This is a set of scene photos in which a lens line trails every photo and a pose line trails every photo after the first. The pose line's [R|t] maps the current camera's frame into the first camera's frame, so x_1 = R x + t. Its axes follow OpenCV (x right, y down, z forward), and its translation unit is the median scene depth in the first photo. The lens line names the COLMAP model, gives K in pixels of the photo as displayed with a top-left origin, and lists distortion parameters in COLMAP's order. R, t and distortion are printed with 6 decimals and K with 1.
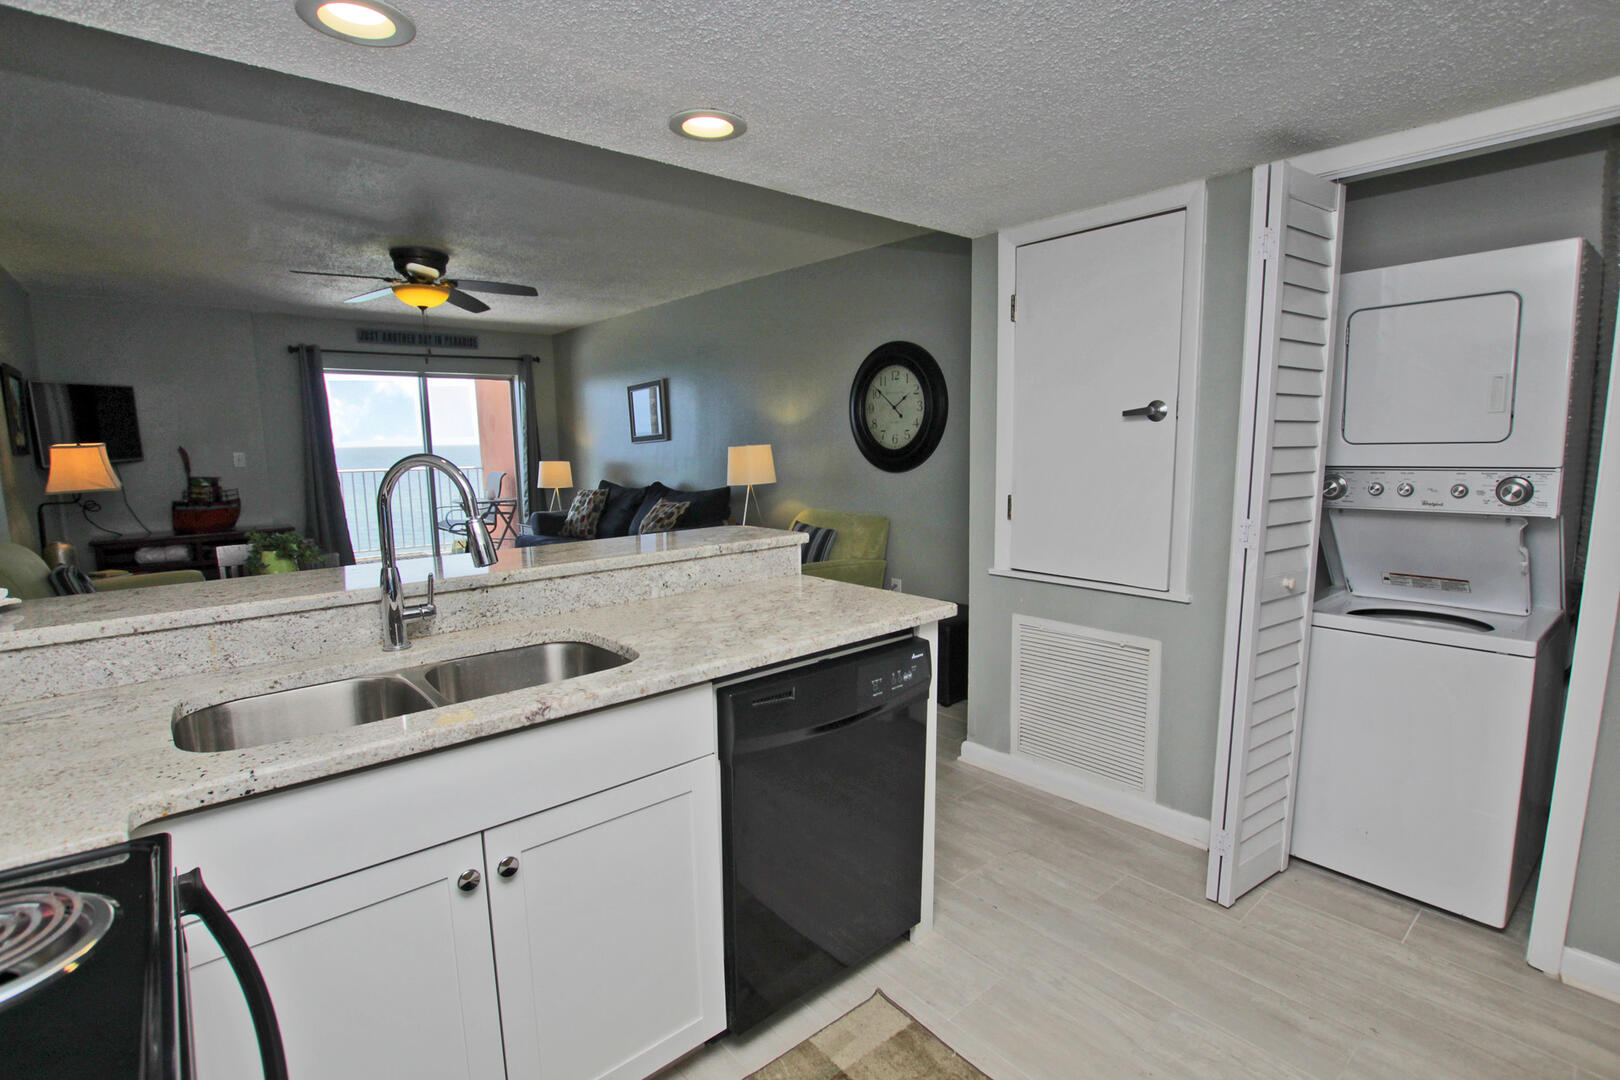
lens RADIAL K [[757.9, 0, 810.0], [0, 757.9, 540.0], [0, 0, 1]] dist [-0.033093, 0.000019]
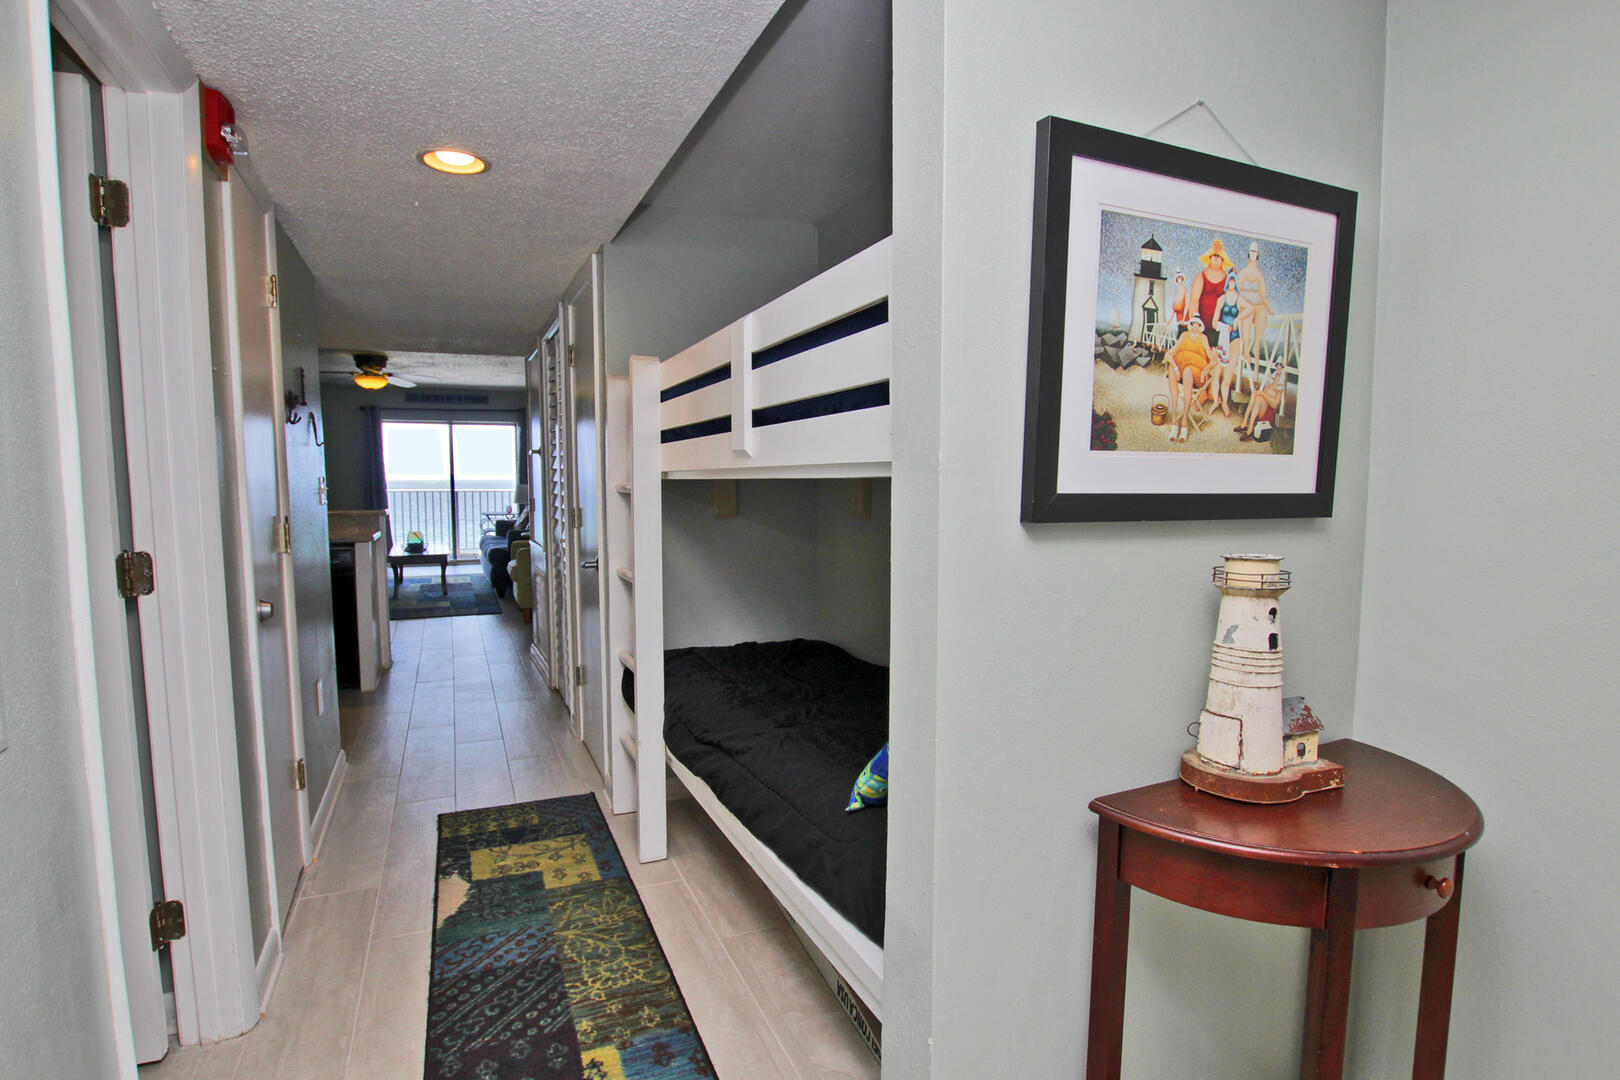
lens RADIAL K [[797.7, 0, 807.9], [0, 797.7, 548.2], [0, 0, 1]] dist [-0.030372, 0.000602]
pose [[0.960421, 0.033138, -0.276575, 0.755029], [-0.044680, 0.998369, -0.035533, 0.060152], [0.274946, 0.046484, 0.960335, -0.353415]]
